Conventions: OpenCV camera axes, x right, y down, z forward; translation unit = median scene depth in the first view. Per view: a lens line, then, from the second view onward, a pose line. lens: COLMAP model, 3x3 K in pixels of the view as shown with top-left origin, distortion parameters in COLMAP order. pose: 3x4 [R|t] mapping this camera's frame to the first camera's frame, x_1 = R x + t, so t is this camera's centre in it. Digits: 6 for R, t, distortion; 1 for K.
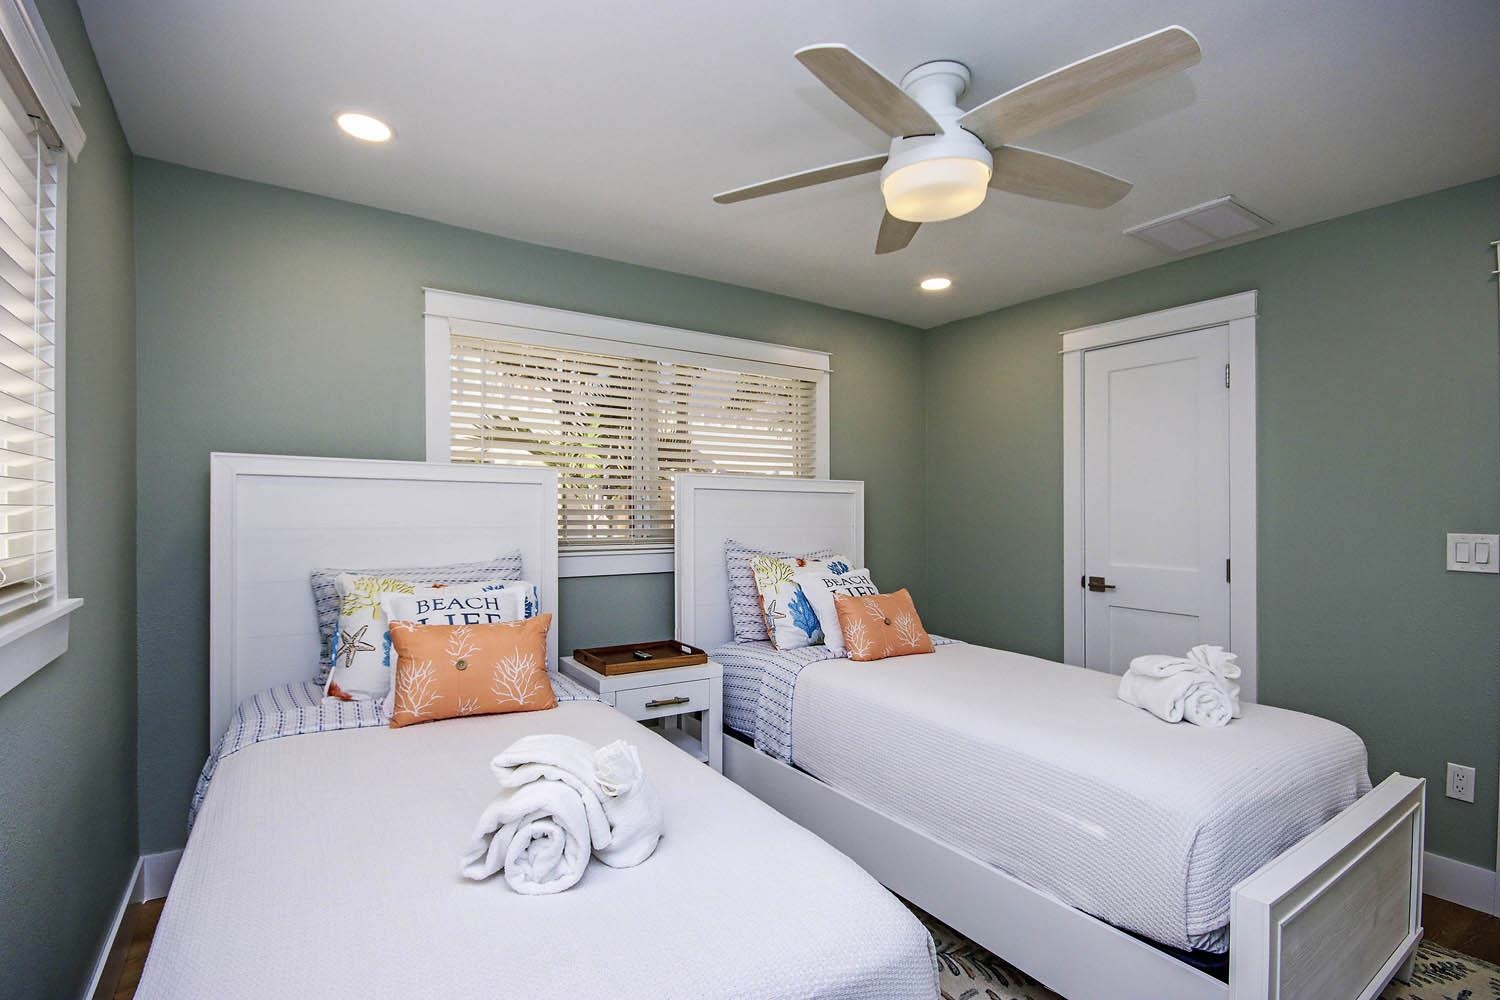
lens RADIAL K [[700.6, 0, 746.3], [0, 700.6, 499.1], [0, 0, 1]] dist [-0.000913, -0.000194]
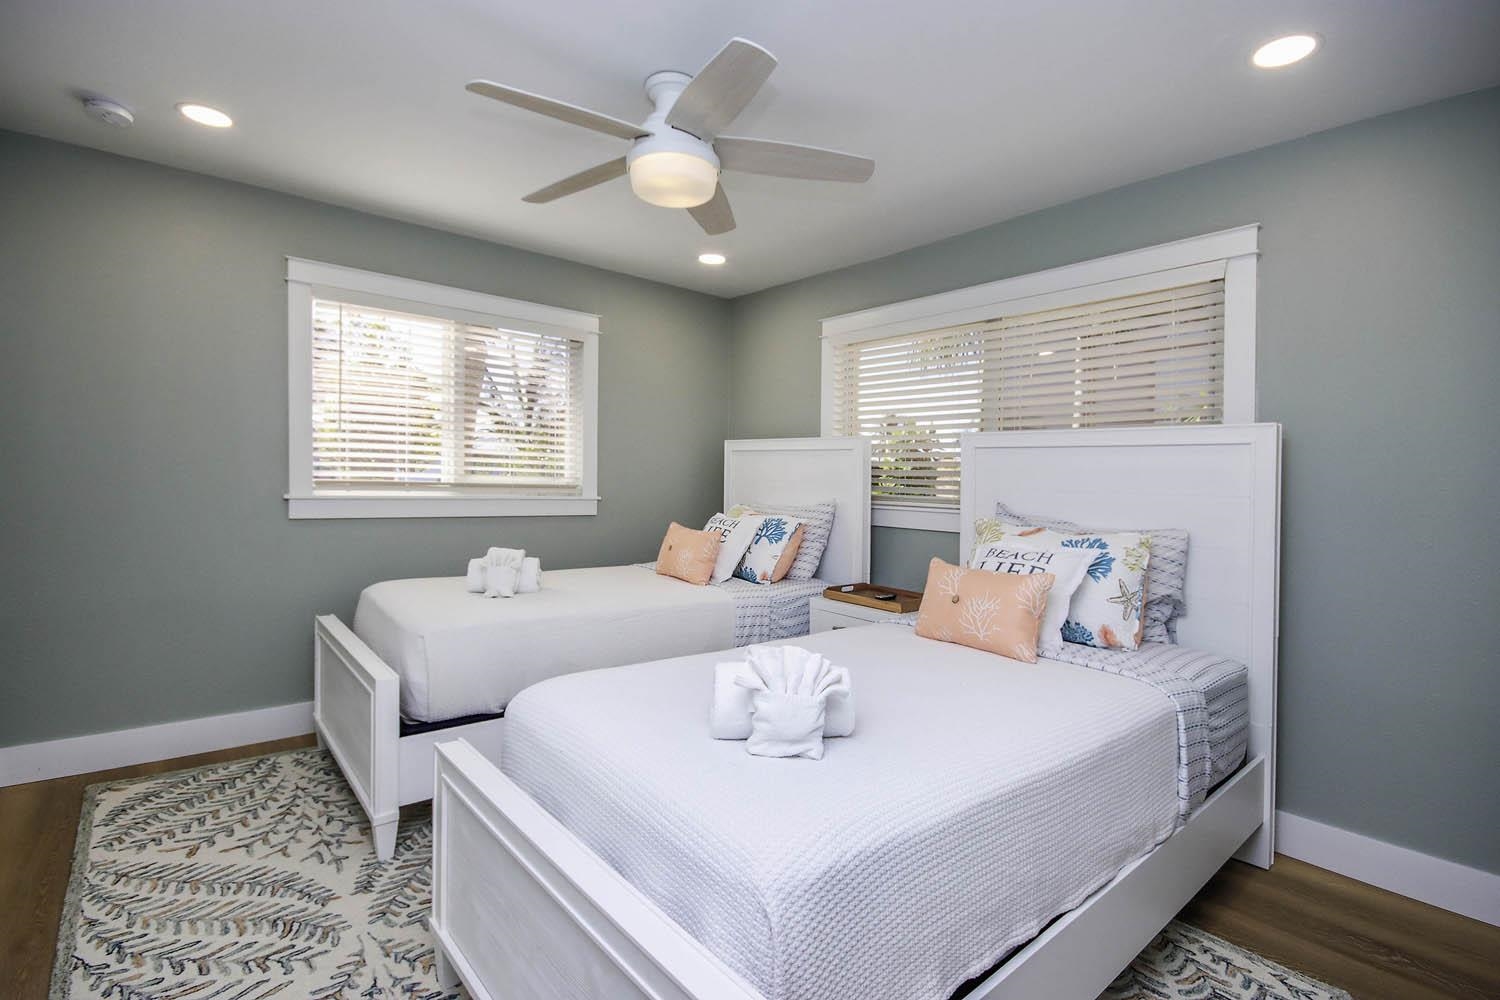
lens RADIAL K [[700.6, 0, 746.3], [0, 700.6, 499.1], [0, 0, 1]] dist [-0.000913, -0.000194]
pose [[0.109709, 0.035494, -0.993330, 1.007856], [0.002836, 0.999347, 0.036022, 0.021877], [0.993960, -0.006769, 0.109537, 0.674738]]
